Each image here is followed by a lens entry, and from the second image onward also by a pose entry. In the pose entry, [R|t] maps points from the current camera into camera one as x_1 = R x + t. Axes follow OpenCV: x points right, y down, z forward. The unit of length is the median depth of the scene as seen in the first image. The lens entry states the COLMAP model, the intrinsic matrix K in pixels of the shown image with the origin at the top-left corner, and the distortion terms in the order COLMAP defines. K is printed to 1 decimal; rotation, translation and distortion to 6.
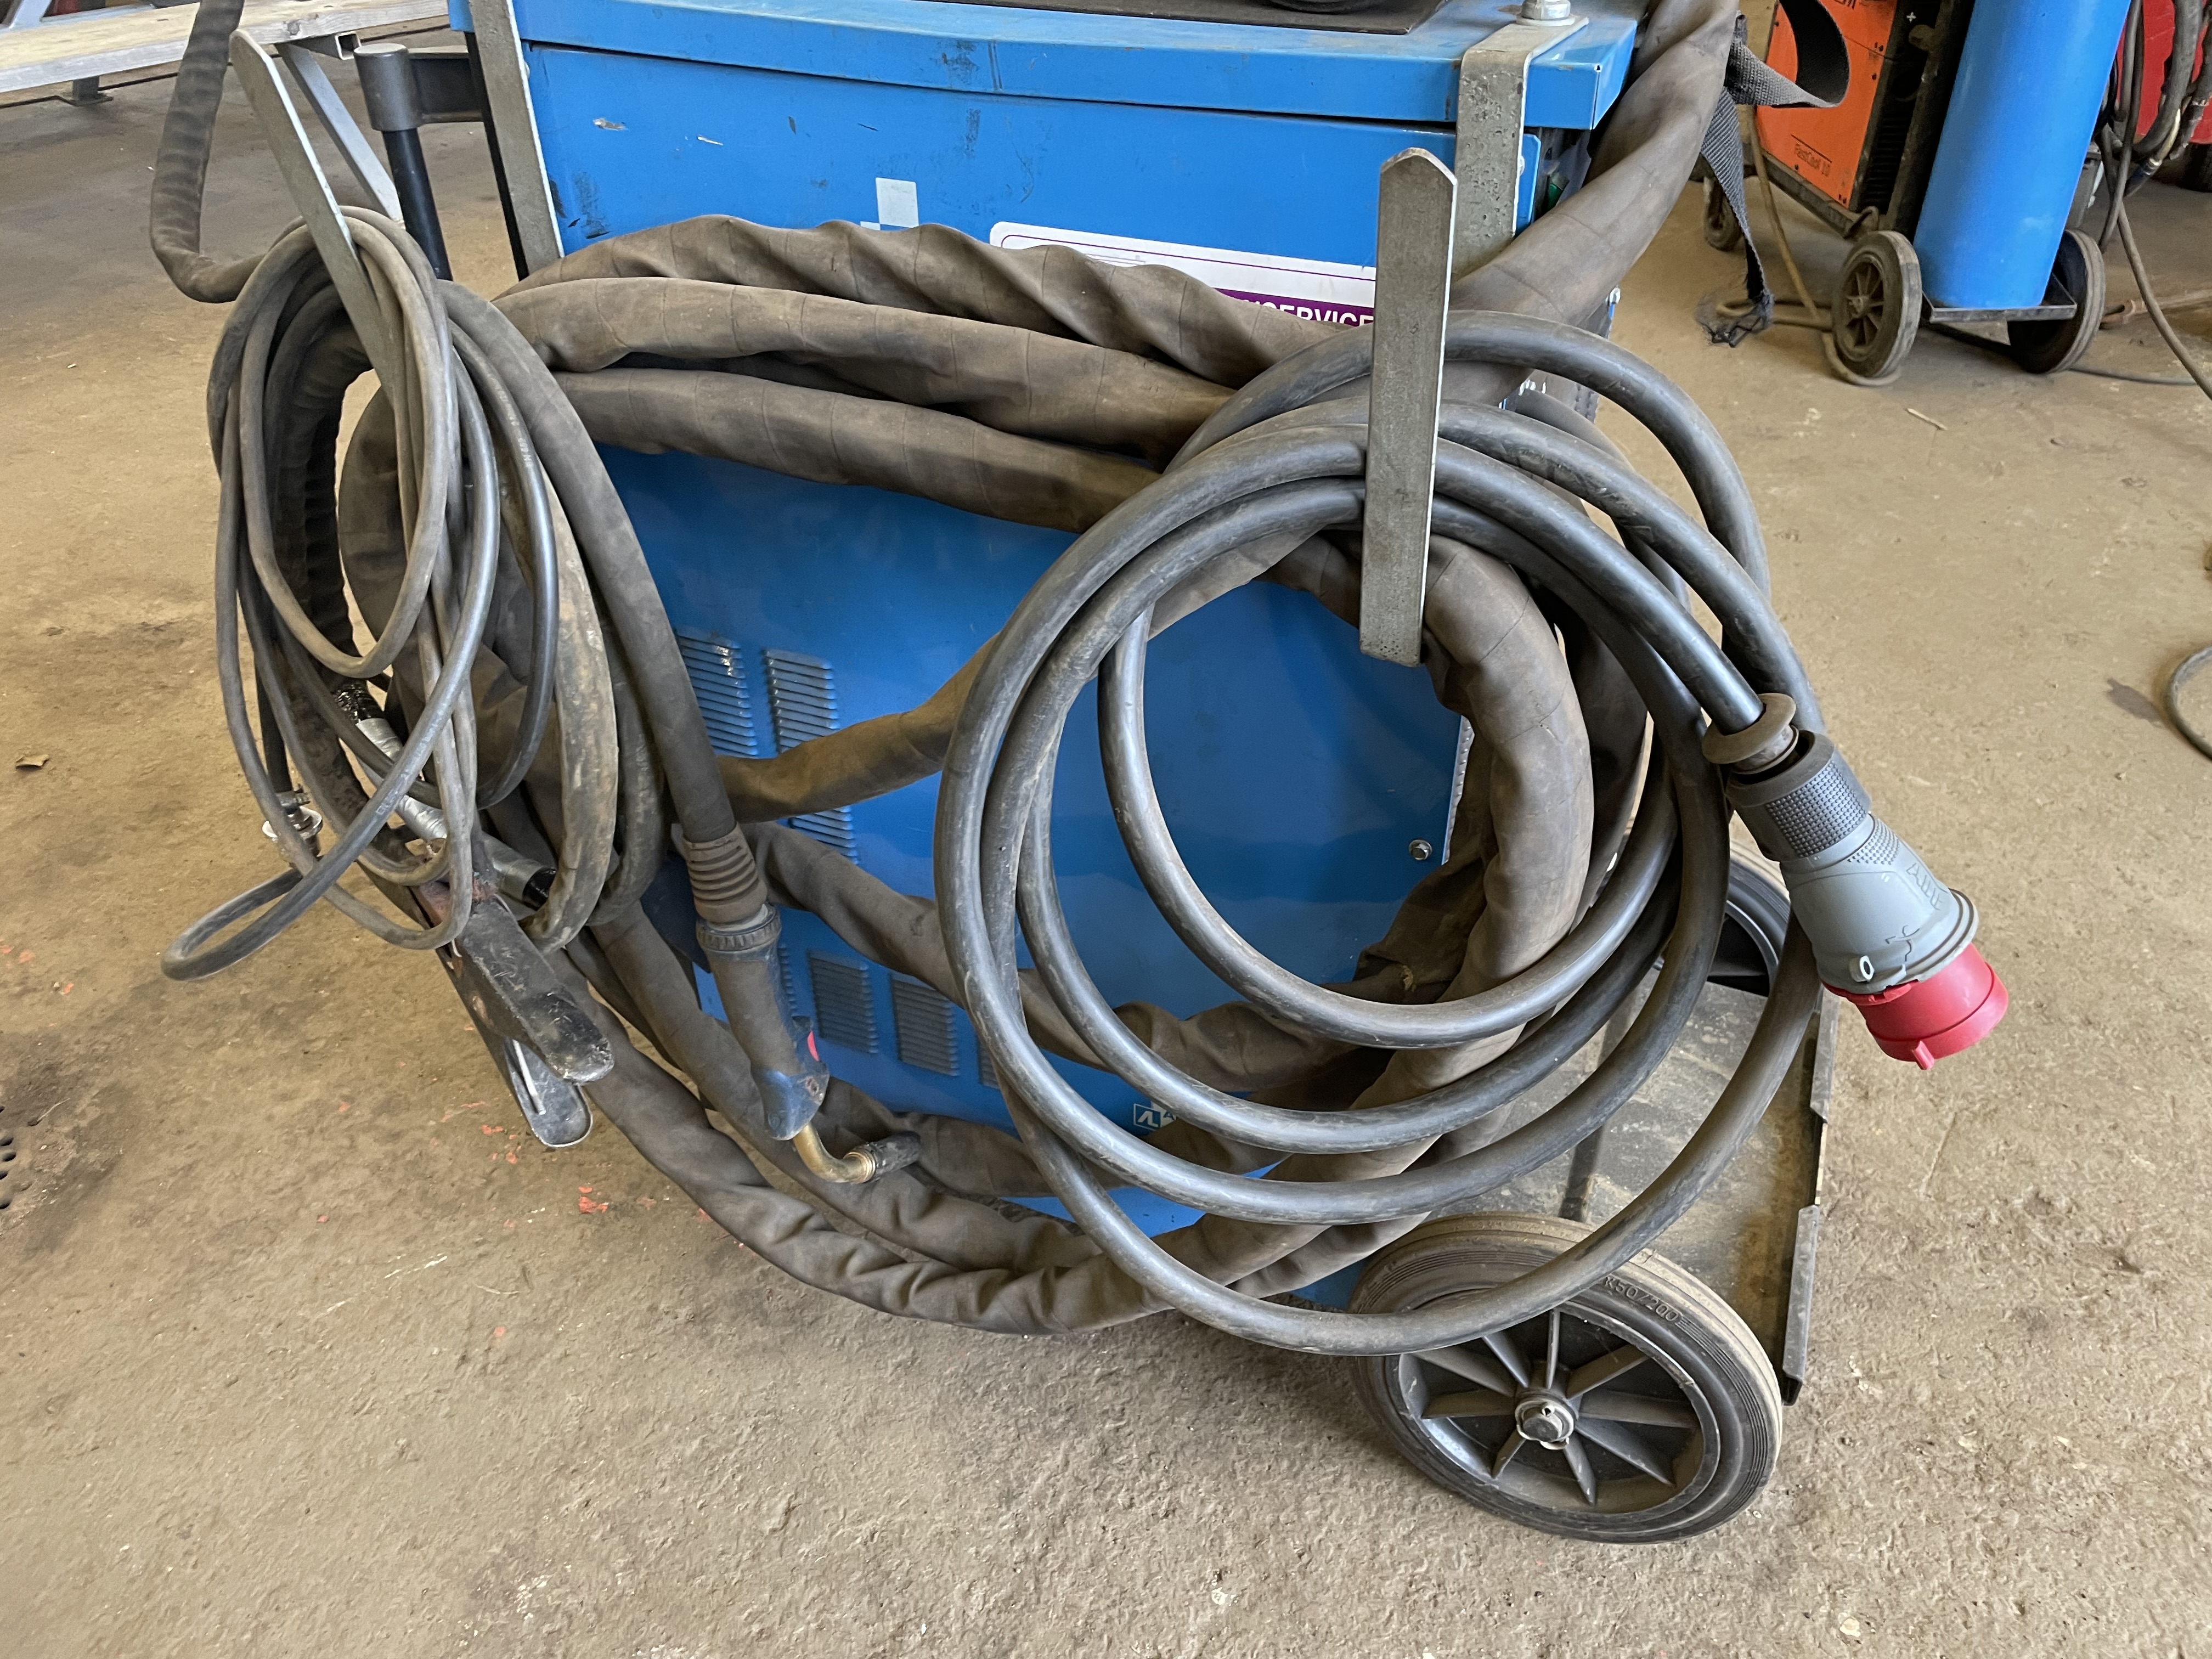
lens RADIAL K [[1703.7, 0, 1111.1], [0, 1703.7, 822.6], [0, 0, 1]] dist [0.075373, -0.113513]
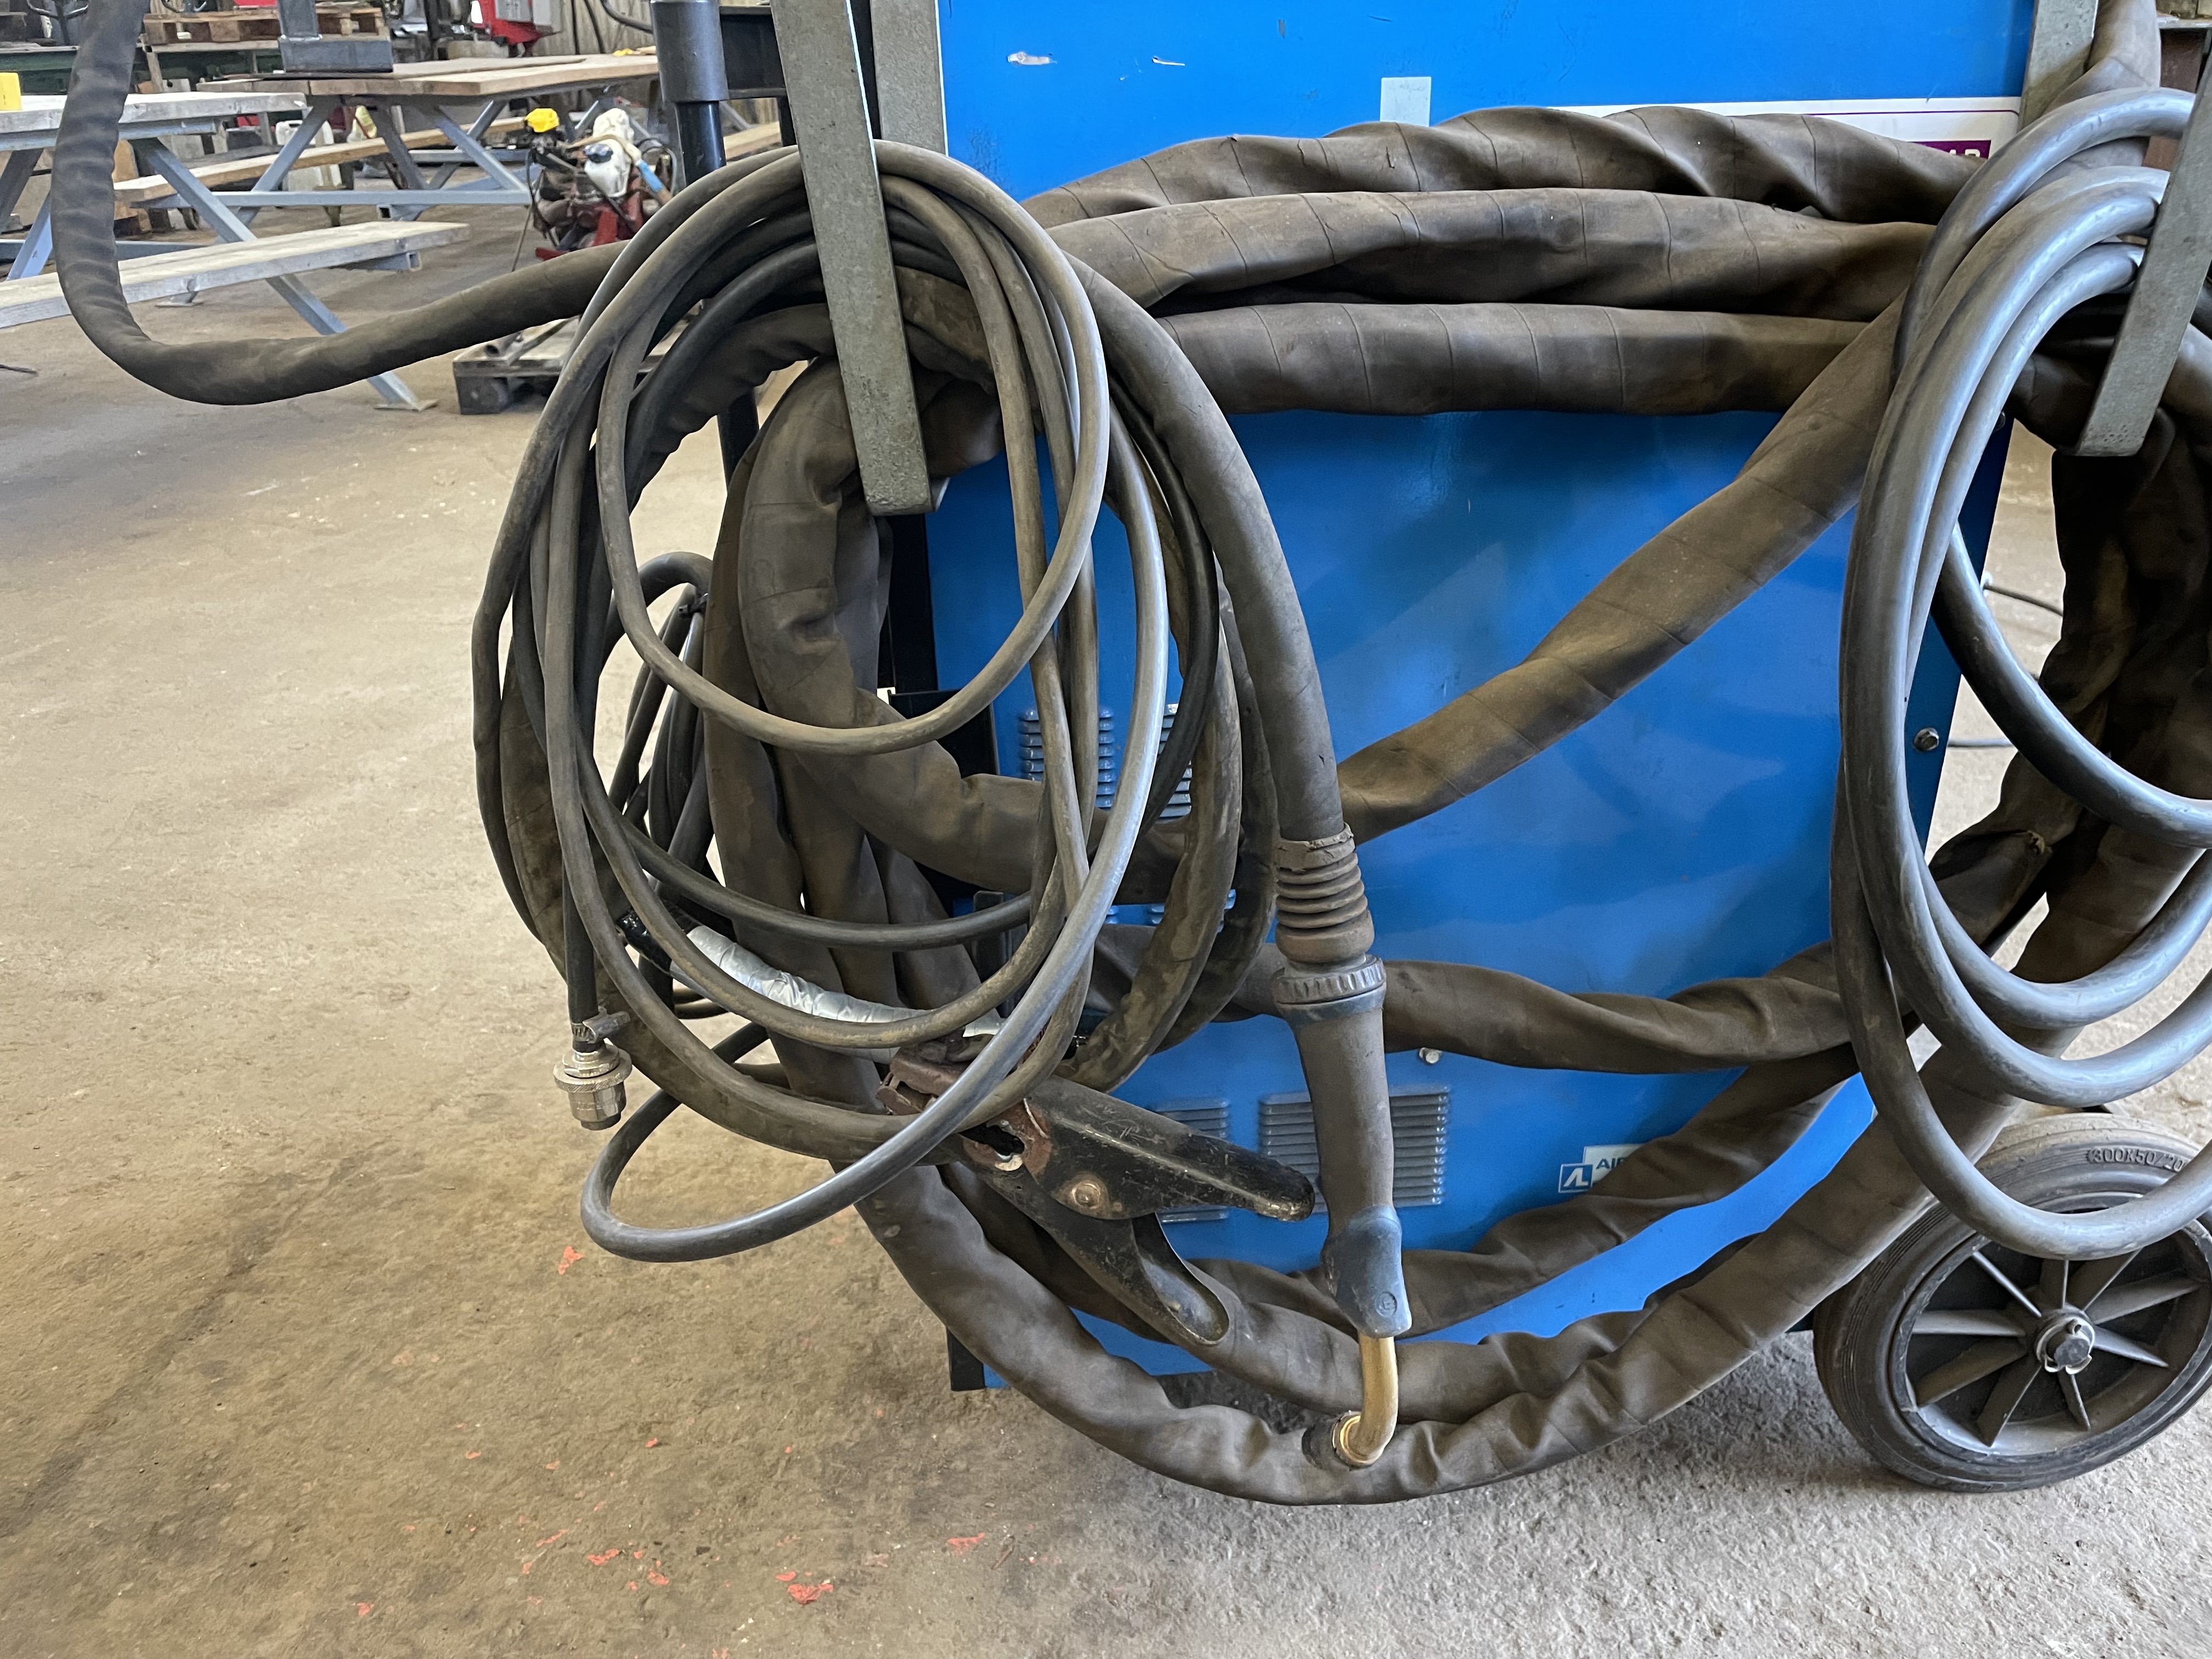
lens RADIAL K [[1791.3, 0, 1106.2], [0, 1791.3, 838.0], [0, 0, 1]] dist [0.022465, -0.031863]
pose [[0.889506, -0.206123, 0.407790, -0.441386], [0.277575, 0.952677, -0.123927, 0.045791], [-0.362948, 0.223426, 0.904627, 0.182530]]
